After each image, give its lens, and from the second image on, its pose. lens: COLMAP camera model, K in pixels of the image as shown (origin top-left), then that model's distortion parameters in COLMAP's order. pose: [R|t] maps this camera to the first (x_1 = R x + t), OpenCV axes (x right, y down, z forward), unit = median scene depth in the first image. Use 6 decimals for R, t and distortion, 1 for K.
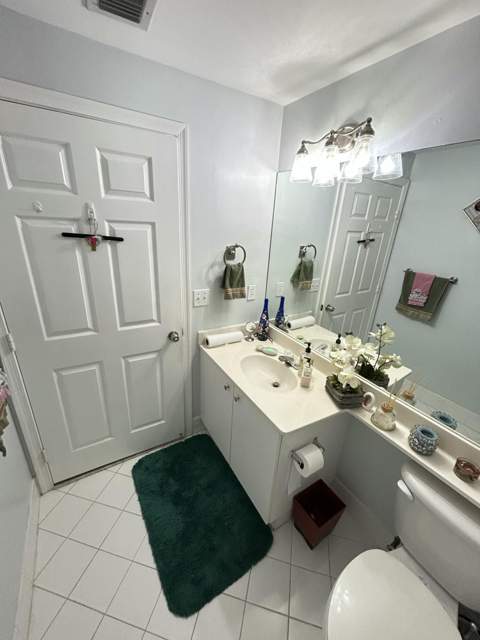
lens RADIAL K [[258.7, 0, 241.4], [0, 258.7, 318.7], [0, 0, 1]] dist [-0.000896, 0.000240]
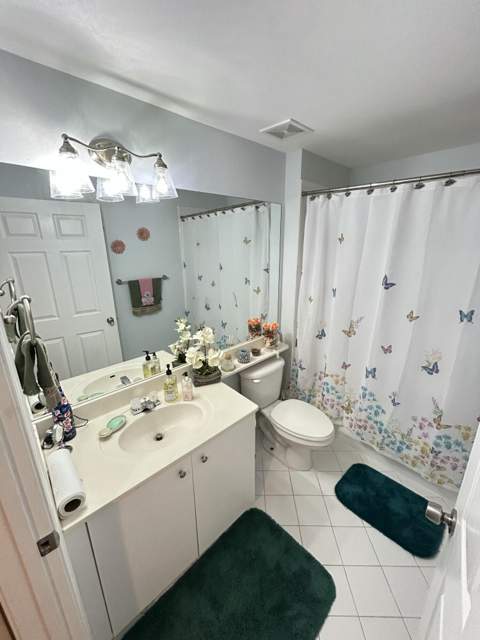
lens RADIAL K [[258.7, 0, 241.7], [0, 258.7, 320.6], [0, 0, 1]] dist [-0.000896, 0.000240]
pose [[-0.213201, -0.330653, 0.919355, -0.694135], [0.357884, 0.849155, 0.388399, -0.357482], [-0.909101, 0.411830, -0.062705, 0.816030]]
